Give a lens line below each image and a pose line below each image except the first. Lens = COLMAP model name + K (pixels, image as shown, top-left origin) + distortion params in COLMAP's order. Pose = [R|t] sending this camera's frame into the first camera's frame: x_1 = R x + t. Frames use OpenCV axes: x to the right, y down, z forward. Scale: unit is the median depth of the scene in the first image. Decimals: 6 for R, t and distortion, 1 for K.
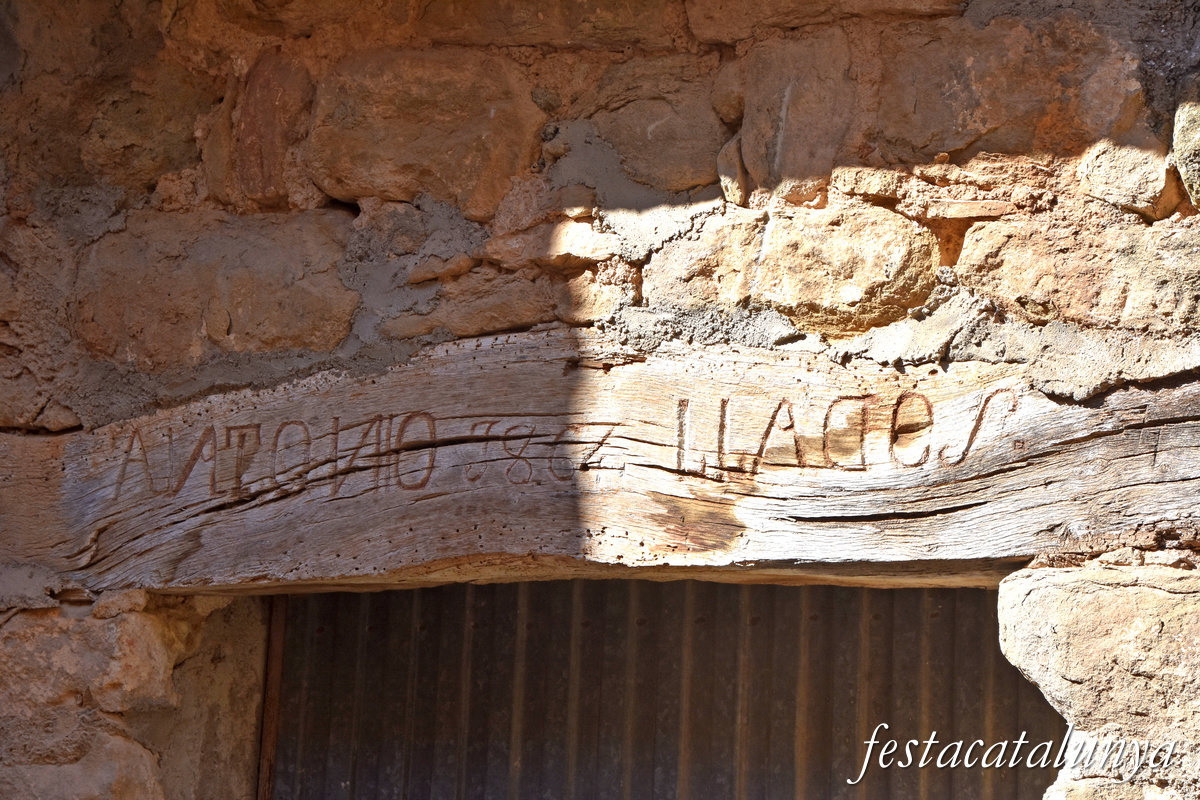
lens RADIAL K [[3635.5, 0, 596.4], [0, 3635.5, 400.0], [0, 0, 1]] dist [1.375917, 0.000000]
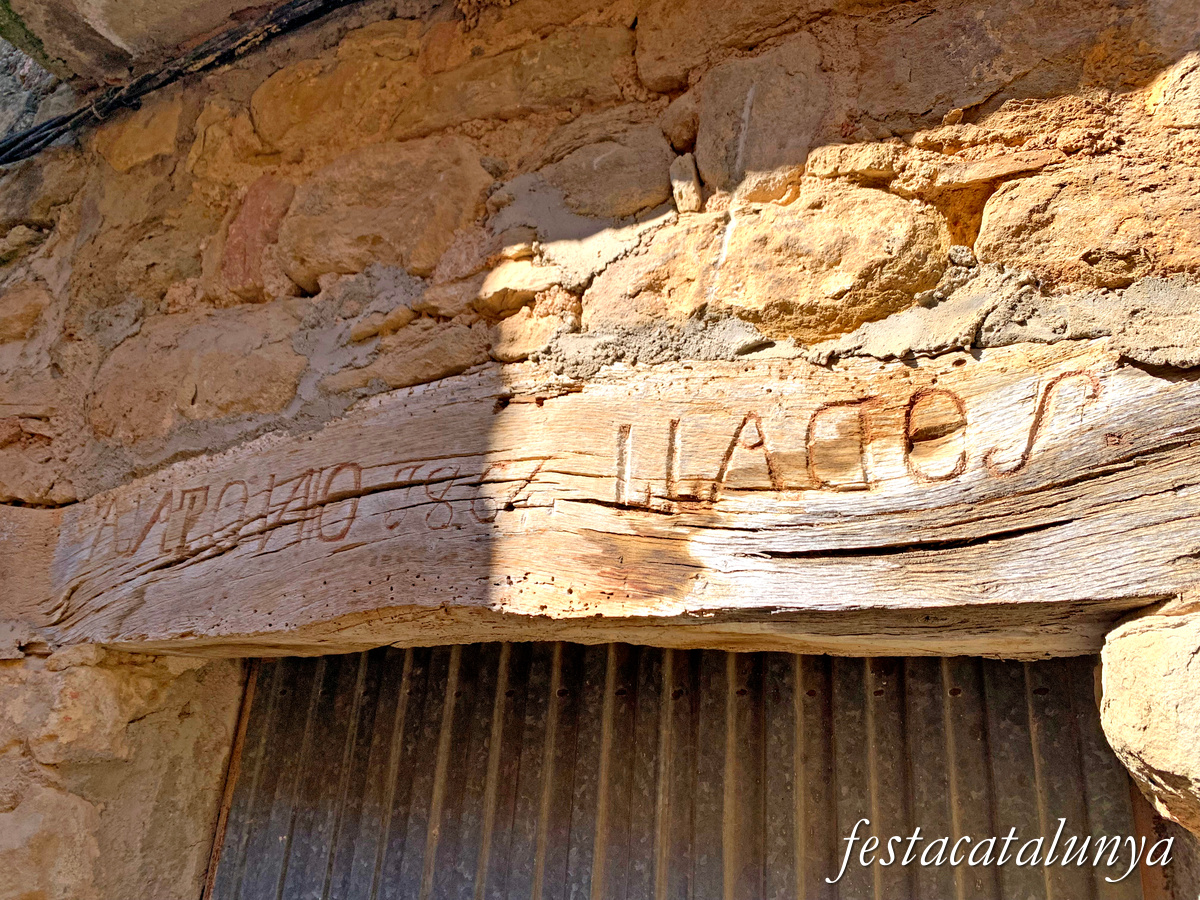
lens RADIAL K [[900.6, 0, 599.8], [0, 900.6, 444.4], [0, 0, 1]] dist [0.065201, -0.053253]
pose [[0.997838, 0.047049, 0.045896, 0.008000], [-0.035872, 0.974948, -0.219522, 0.050196], [-0.055075, 0.217401, 0.974527, 0.768096]]
